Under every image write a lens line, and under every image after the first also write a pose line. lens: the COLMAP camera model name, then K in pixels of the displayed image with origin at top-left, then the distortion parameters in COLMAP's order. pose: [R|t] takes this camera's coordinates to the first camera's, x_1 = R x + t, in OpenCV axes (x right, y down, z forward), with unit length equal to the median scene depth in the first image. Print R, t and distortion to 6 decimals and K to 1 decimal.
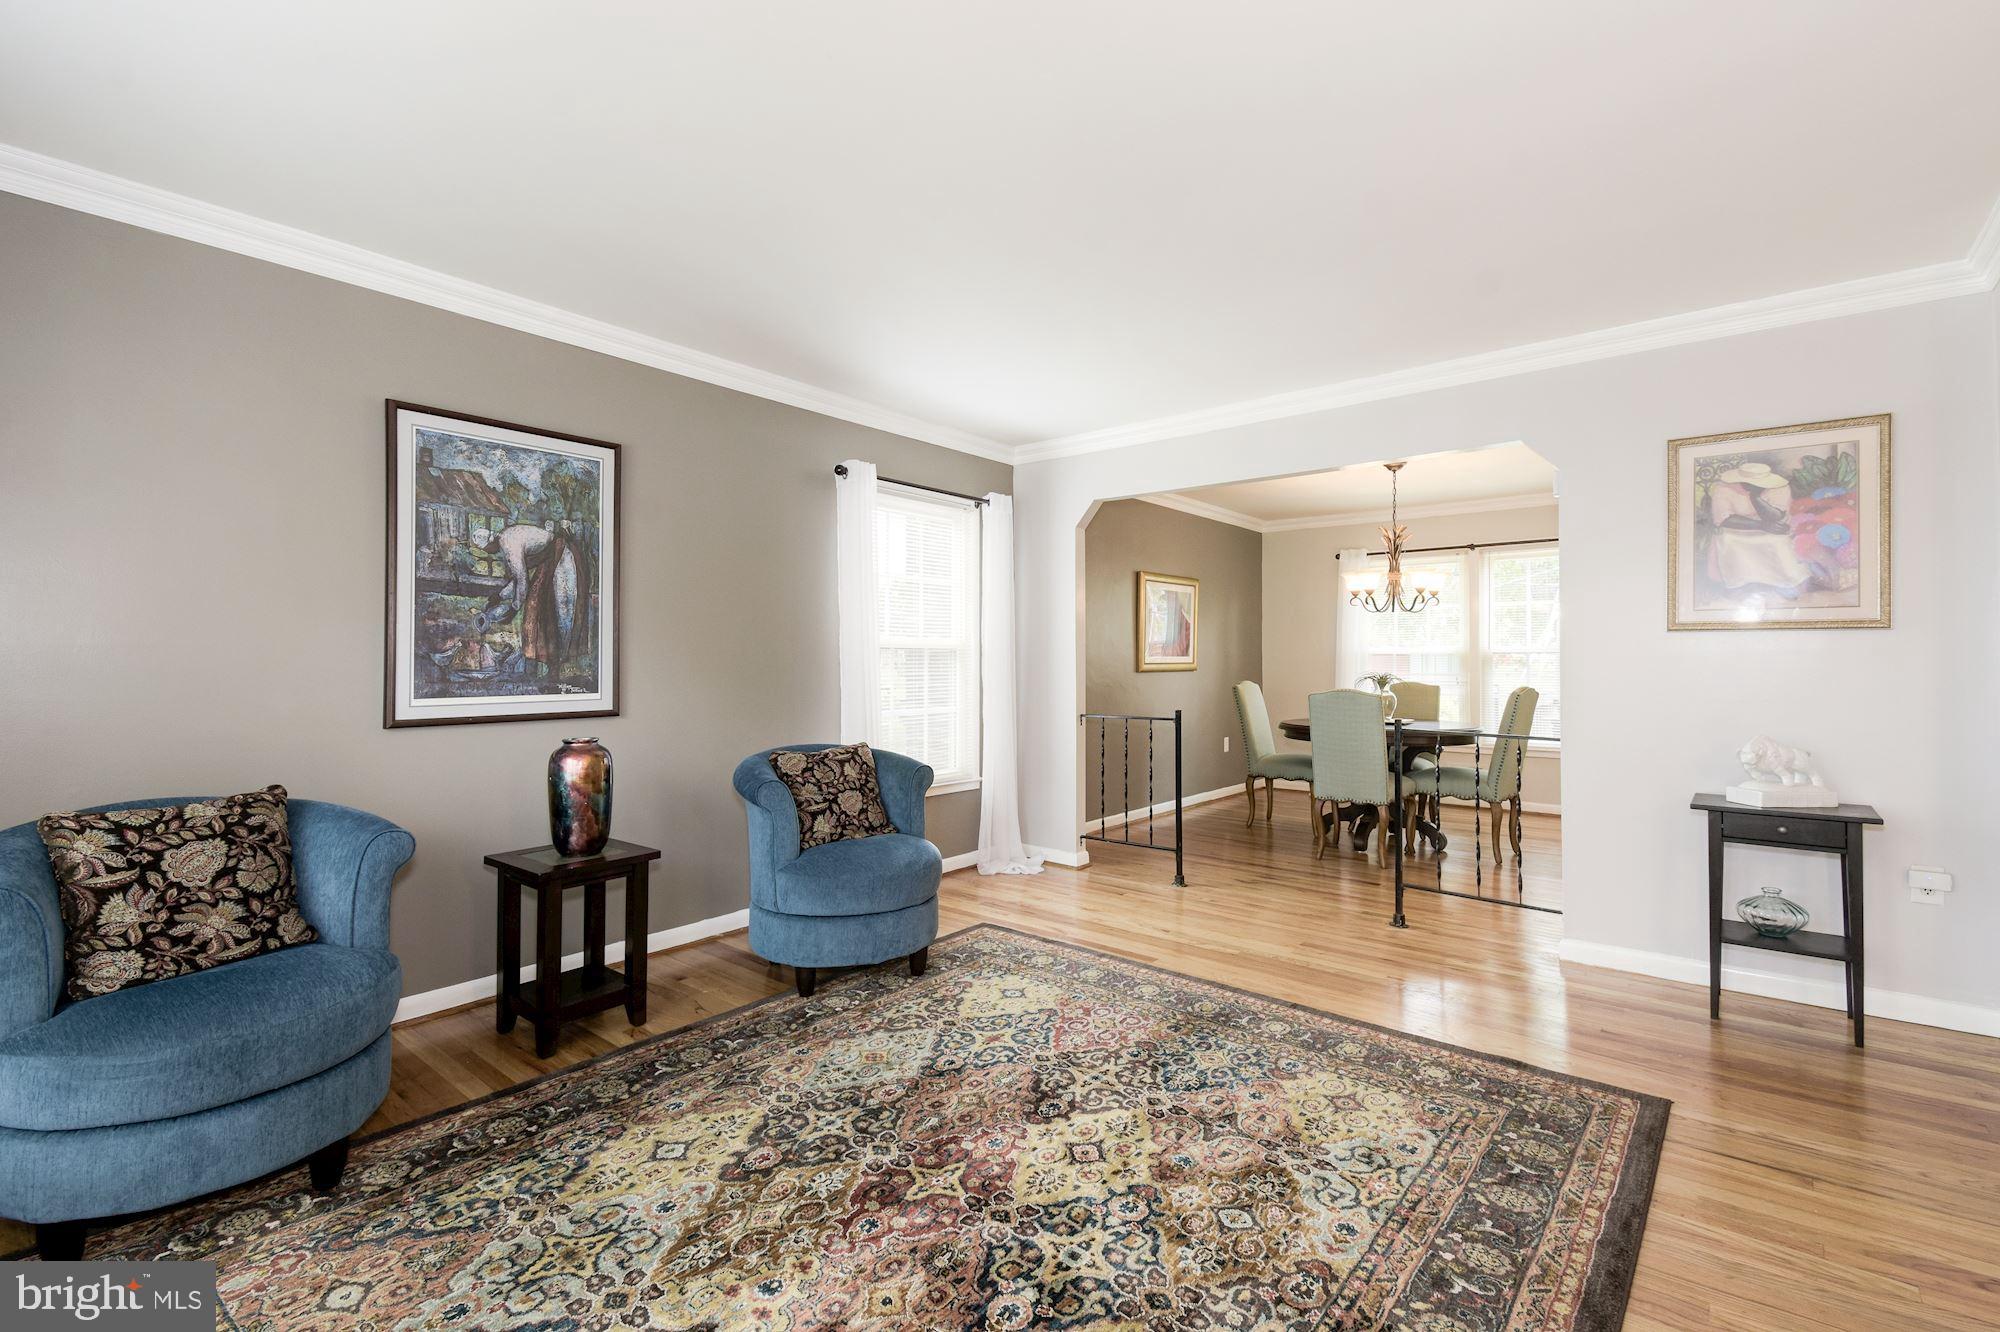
lens RADIAL K [[884.5, 0, 1003.5], [0, 884.5, 647.4], [0, 0, 1]] dist [0.020463, -0.004823]
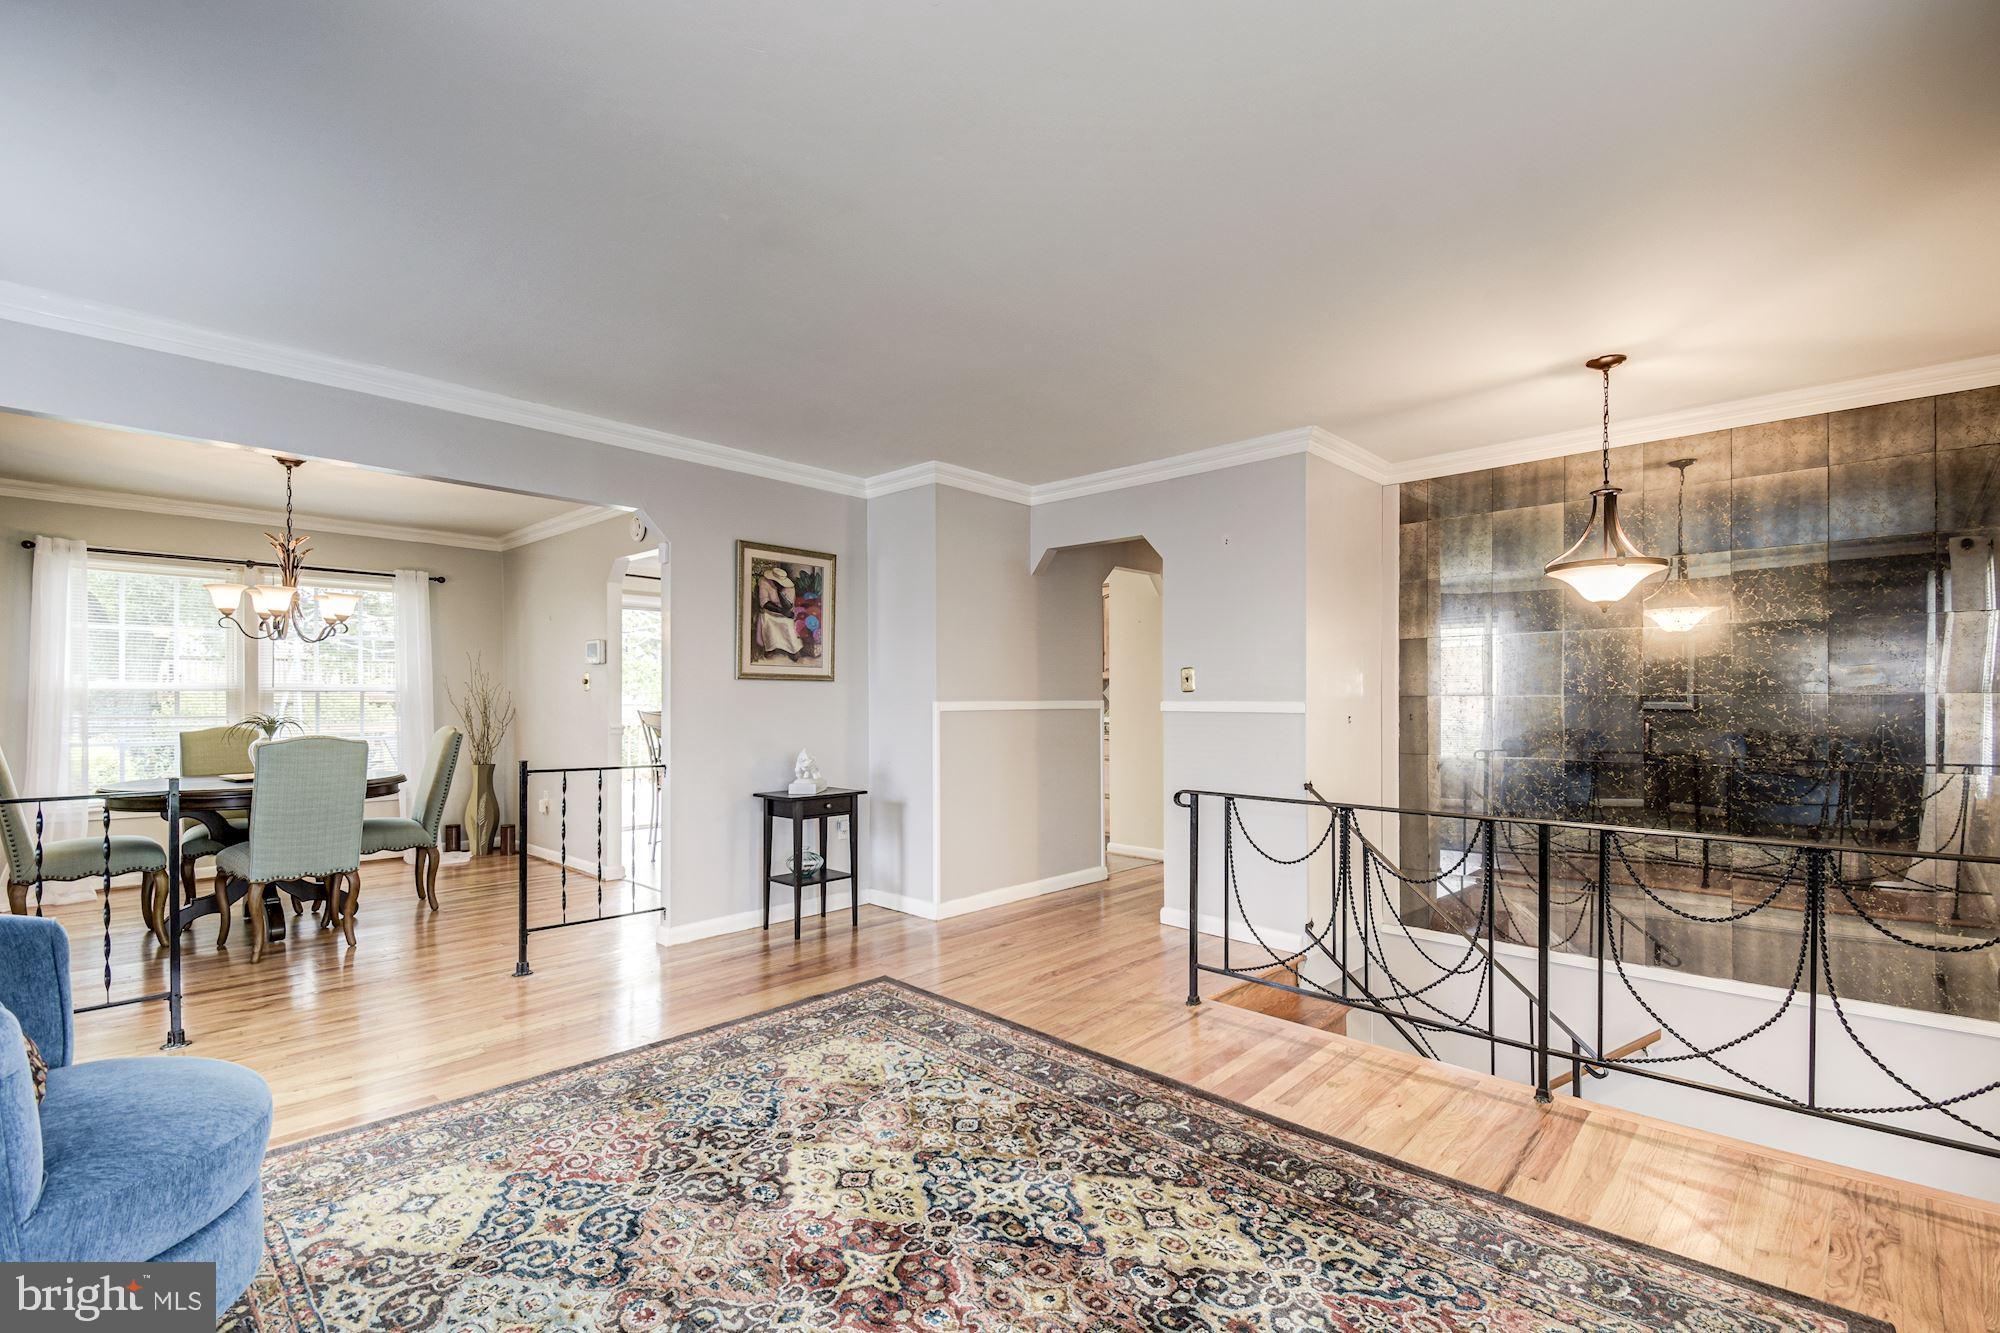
lens RADIAL K [[884.5, 0, 1021.5], [0, 884.5, 703.6], [0, 0, 1]] dist [0.020463, -0.004823]
pose [[0.062691, -0.006539, 0.998012, -0.714813], [-0.014935, 0.999860, 0.007489, 0.003036], [-0.997921, -0.015375, 0.062584, 0.580089]]
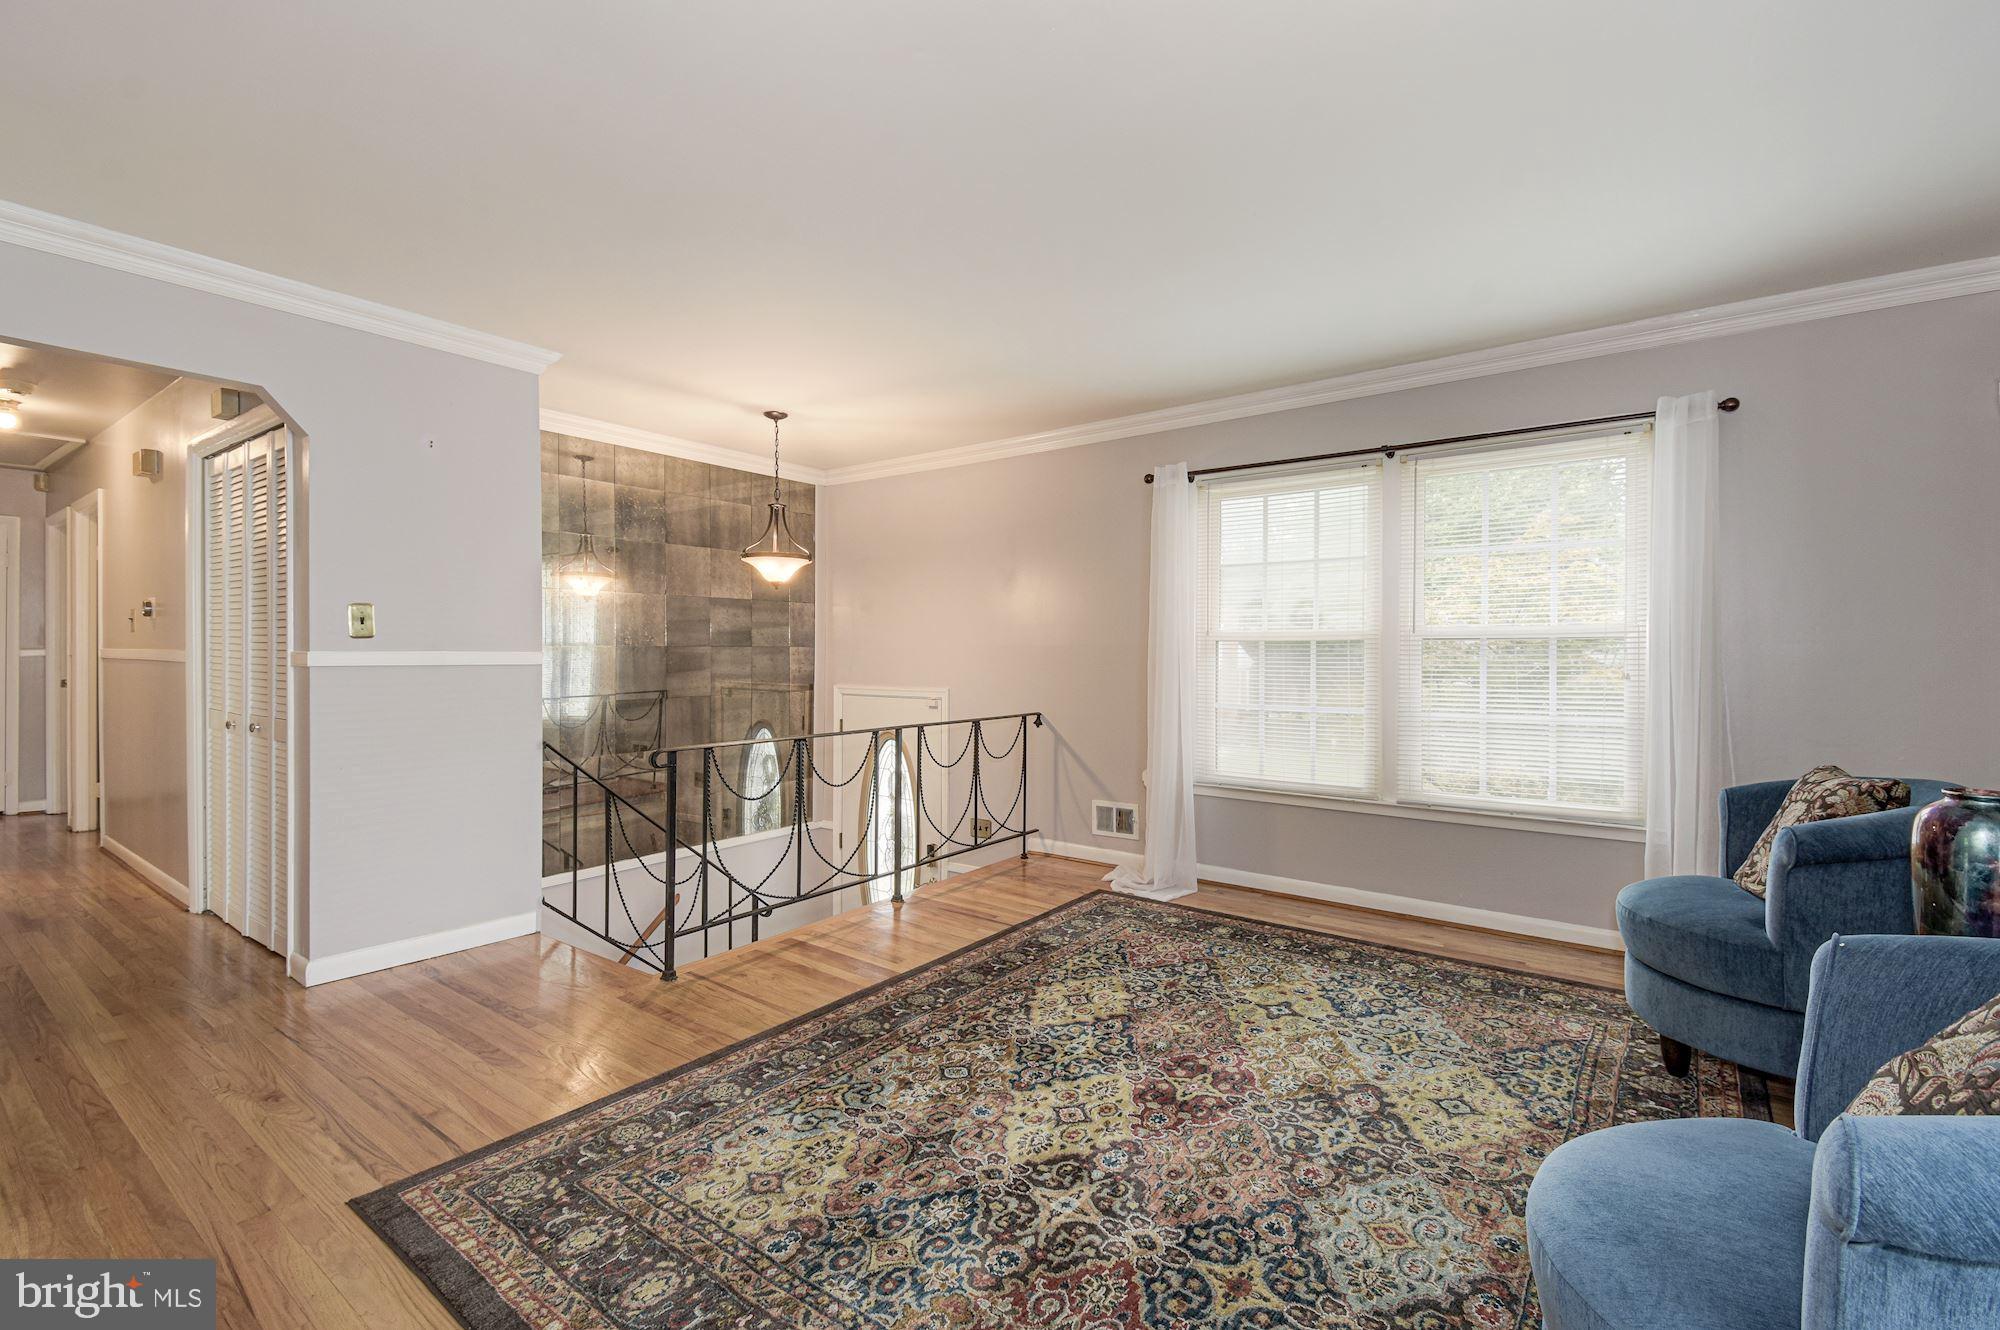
lens RADIAL K [[884.5, 0, 997.1], [0, 884.5, 659.5], [0, 0, 1]] dist [0.020463, -0.004823]
pose [[-0.999031, -0.001361, -0.043998, 0.177141], [-0.001106, 0.999982, -0.005817, 0.023433], [0.044006, -0.005763, -0.999015, 1.592568]]
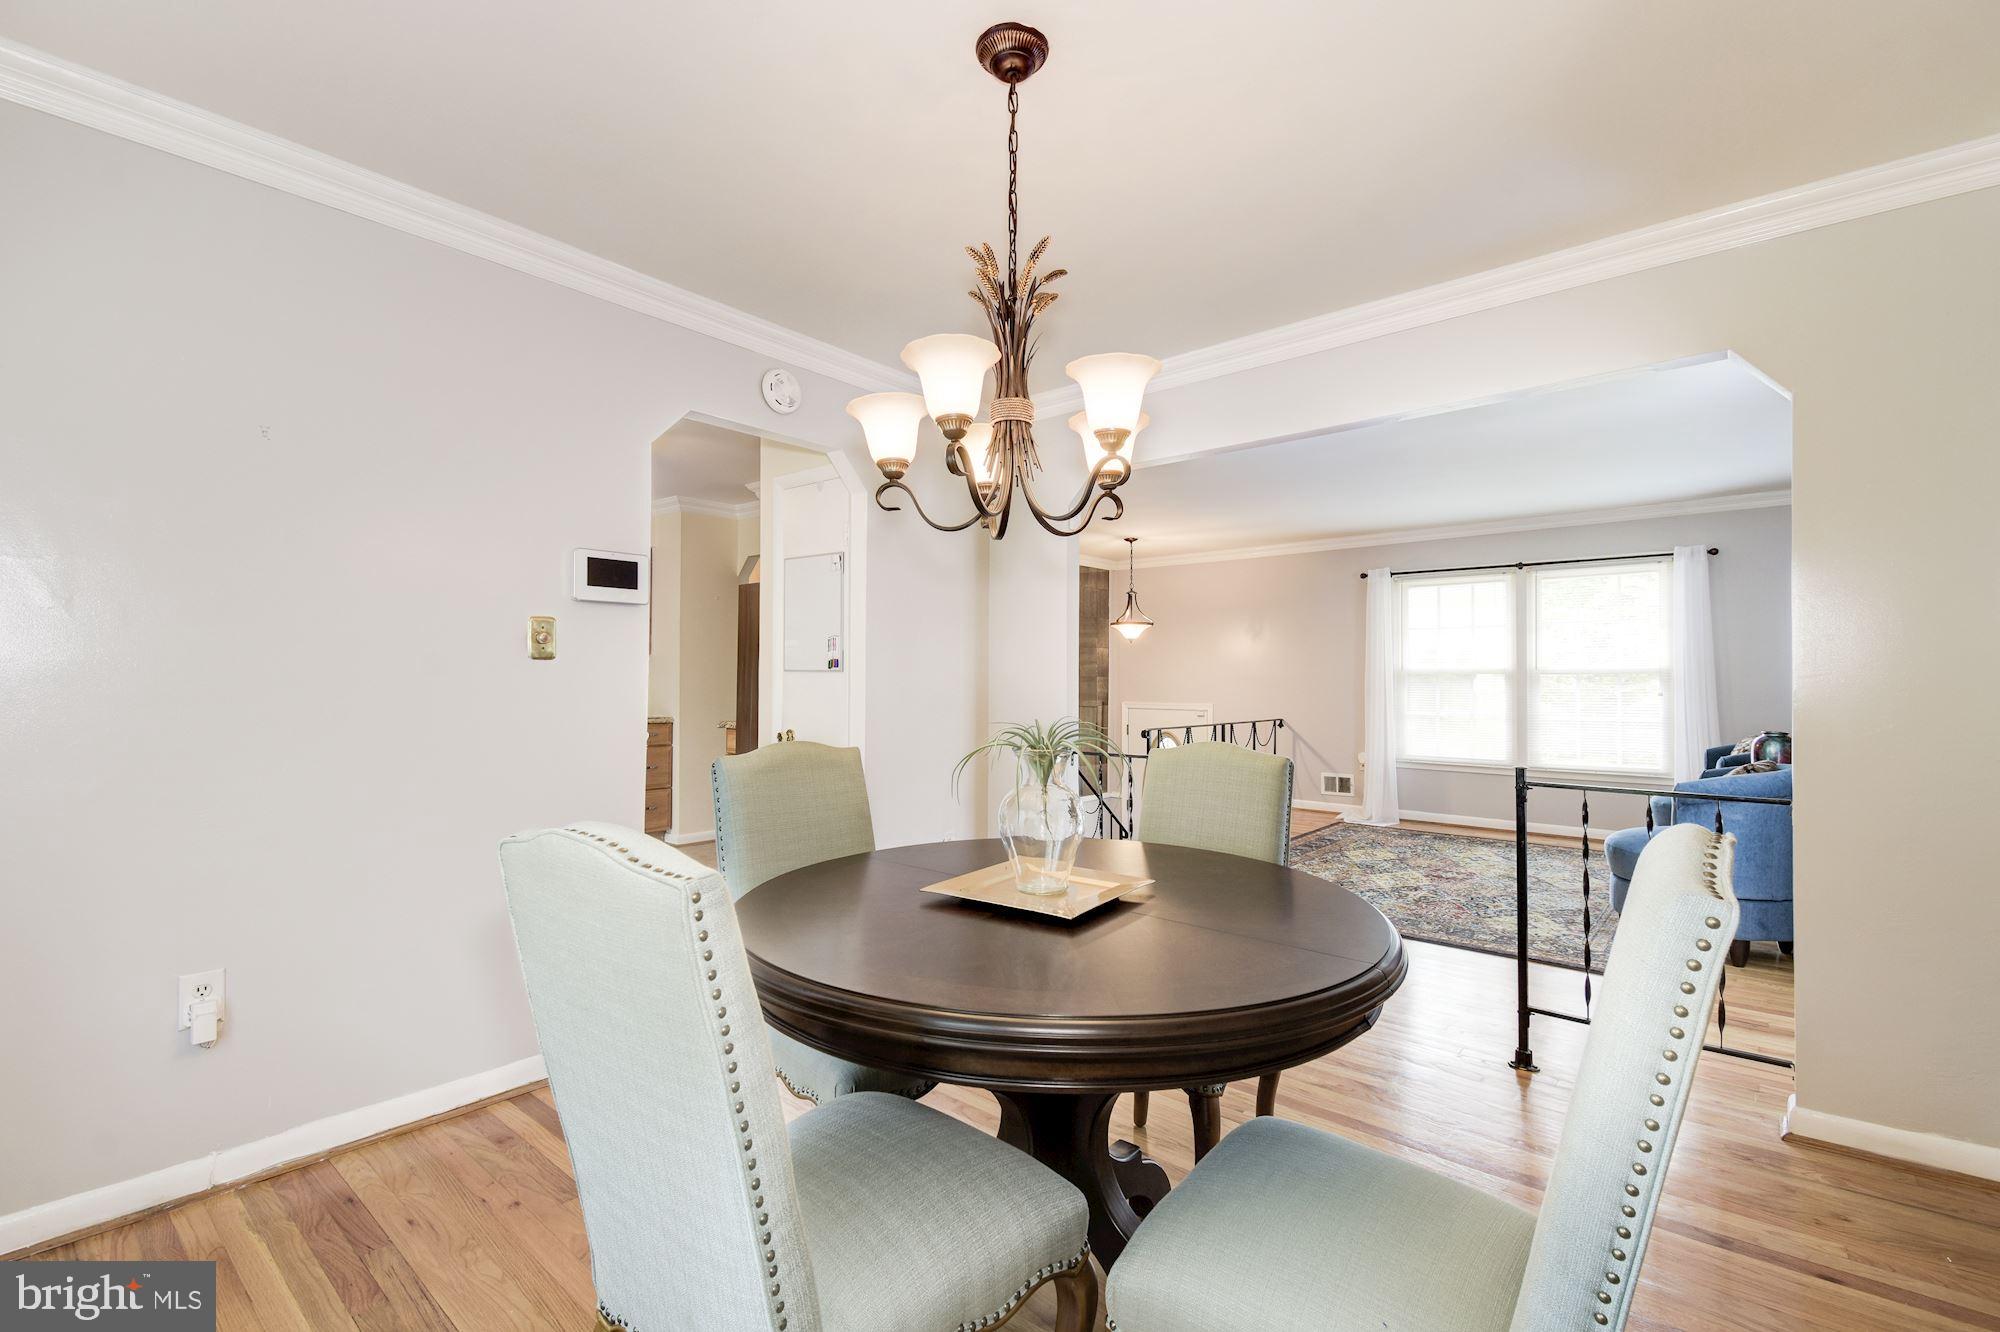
lens RADIAL K [[884.5, 0, 1000.5], [0, 884.5, 676.4], [0, 0, 1]] dist [0.020463, -0.004823]
pose [[-0.999906, 0.003114, 0.013382, 0.923686], [0.003004, 0.999962, -0.008193, 0.004391], [-0.013407, -0.008152, -0.999877, 2.729874]]
